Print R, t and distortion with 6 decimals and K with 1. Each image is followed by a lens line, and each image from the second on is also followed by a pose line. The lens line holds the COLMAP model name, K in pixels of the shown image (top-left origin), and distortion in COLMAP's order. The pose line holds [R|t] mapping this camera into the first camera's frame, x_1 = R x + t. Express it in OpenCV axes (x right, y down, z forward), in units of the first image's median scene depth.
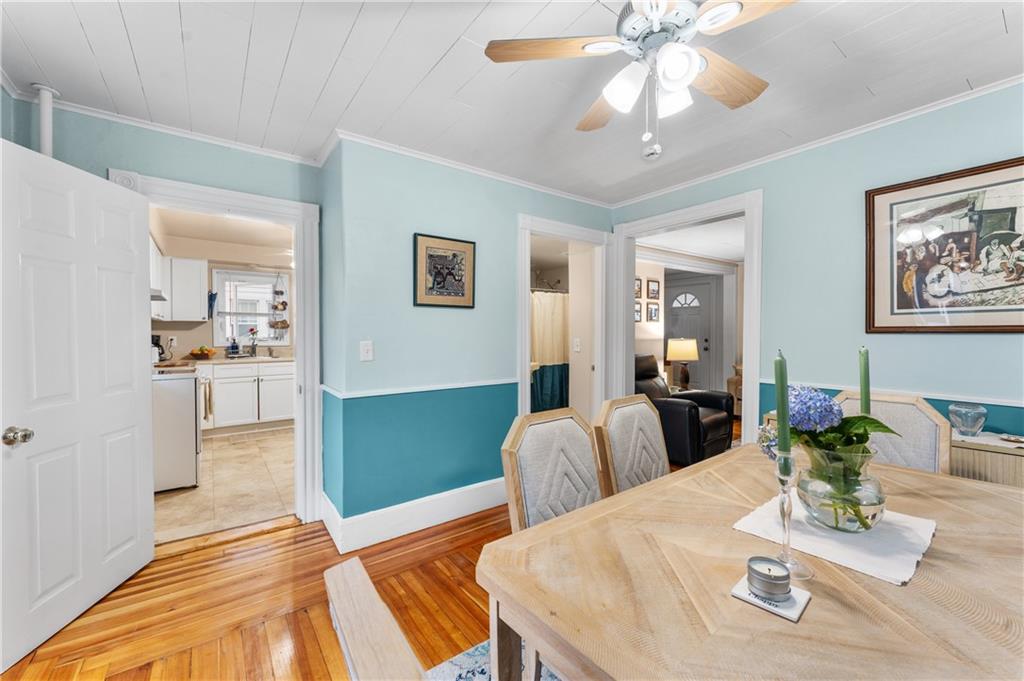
lens RADIAL K [[405.4, 0, 509.7], [0, 405.4, 335.3], [0, 0, 1]] dist [-0.000091, -0.000355]
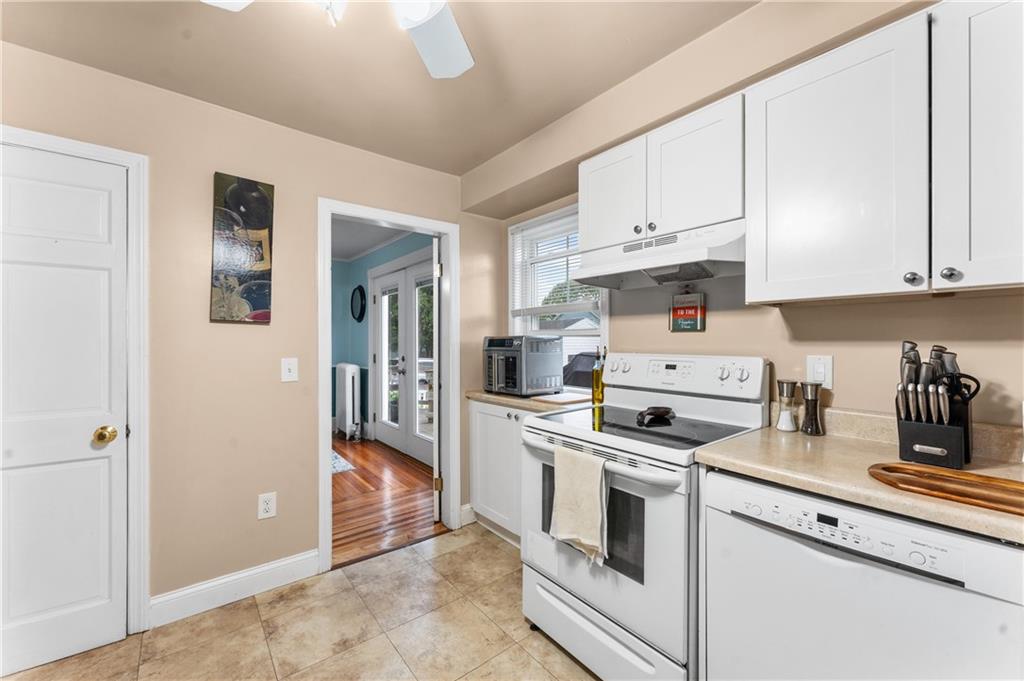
lens RADIAL K [[406.8, 0, 513.0], [0, 406.8, 344.8], [0, 0, 1]] dist [0.000157, -0.000113]
pose [[-0.999306, 0.008130, -0.036342, -0.455897], [0.007533, 0.999835, 0.016535, -0.010721], [0.036471, 0.016249, -0.999203, 0.961025]]
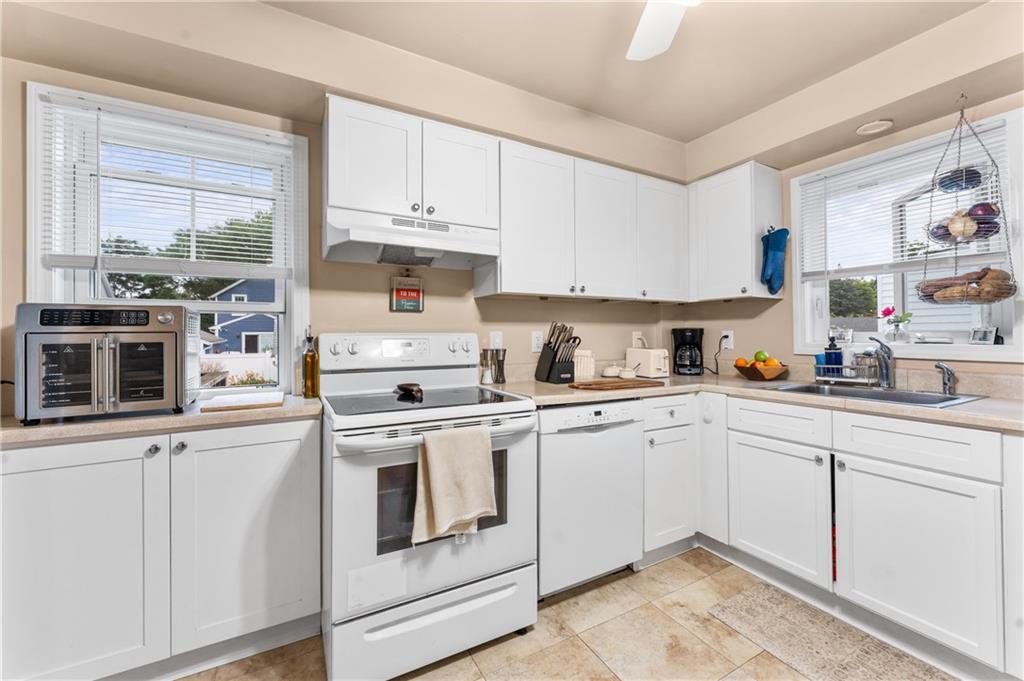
lens RADIAL K [[405.4, 0, 509.7], [0, 405.4, 335.3], [0, 0, 1]] dist [-0.000091, -0.000355]
pose [[-0.144084, 0.007762, -0.989535, -0.242562], [-0.000208, 0.999969, 0.007875, 0.004596], [0.989565, 0.001340, -0.144078, 0.747712]]
